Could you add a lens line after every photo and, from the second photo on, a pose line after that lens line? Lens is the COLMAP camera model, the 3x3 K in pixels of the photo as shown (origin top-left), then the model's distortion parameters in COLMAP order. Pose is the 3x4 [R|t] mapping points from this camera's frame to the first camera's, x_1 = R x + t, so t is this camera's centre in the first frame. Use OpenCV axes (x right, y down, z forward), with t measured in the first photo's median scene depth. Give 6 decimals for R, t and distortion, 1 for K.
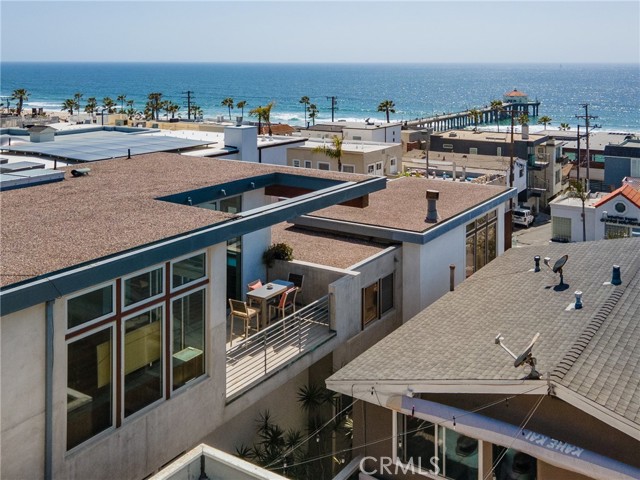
lens RADIAL K [[670.2, 0, 321.2], [0, 670.2, 63.6], [0, 0, 1]] dist [0.016422, -0.016773]
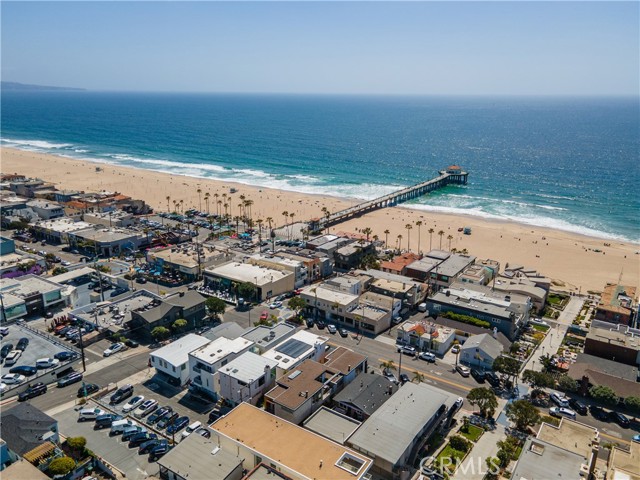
lens RADIAL K [[473.3, 0, 311.6], [0, 473.3, 237.3], [0, 0, 1]] dist [0.041132, 0.000998]
pose [[0.999064, 0.015651, -0.040327, -0.036269], [-0.003783, 0.960298, 0.278951, -2.431575], [0.043092, -0.278537, 0.959458, -3.280585]]
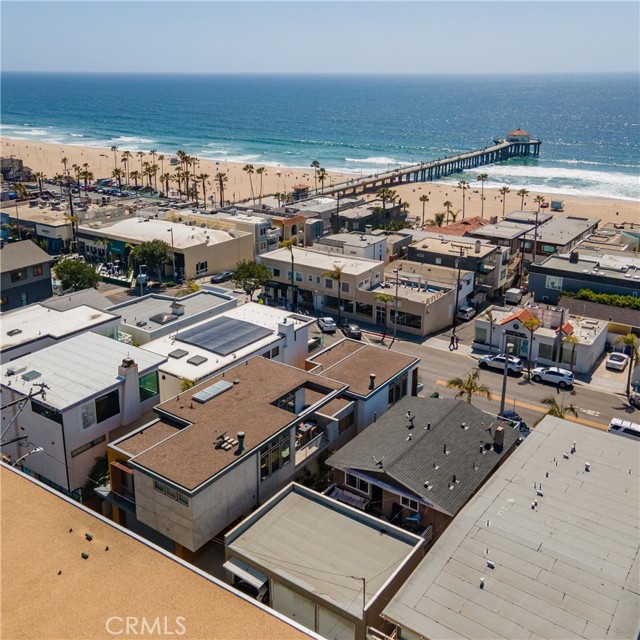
lens RADIAL K [[659.3, 0, 284.8], [0, 659.3, 246.7], [0, 0, 1]] dist [0.023629, -0.018085]
pose [[0.997665, 0.014482, -0.066742, 0.007267], [0.002547, 0.968689, 0.248265, -0.864946], [0.068248, -0.247856, 0.966390, -1.202955]]
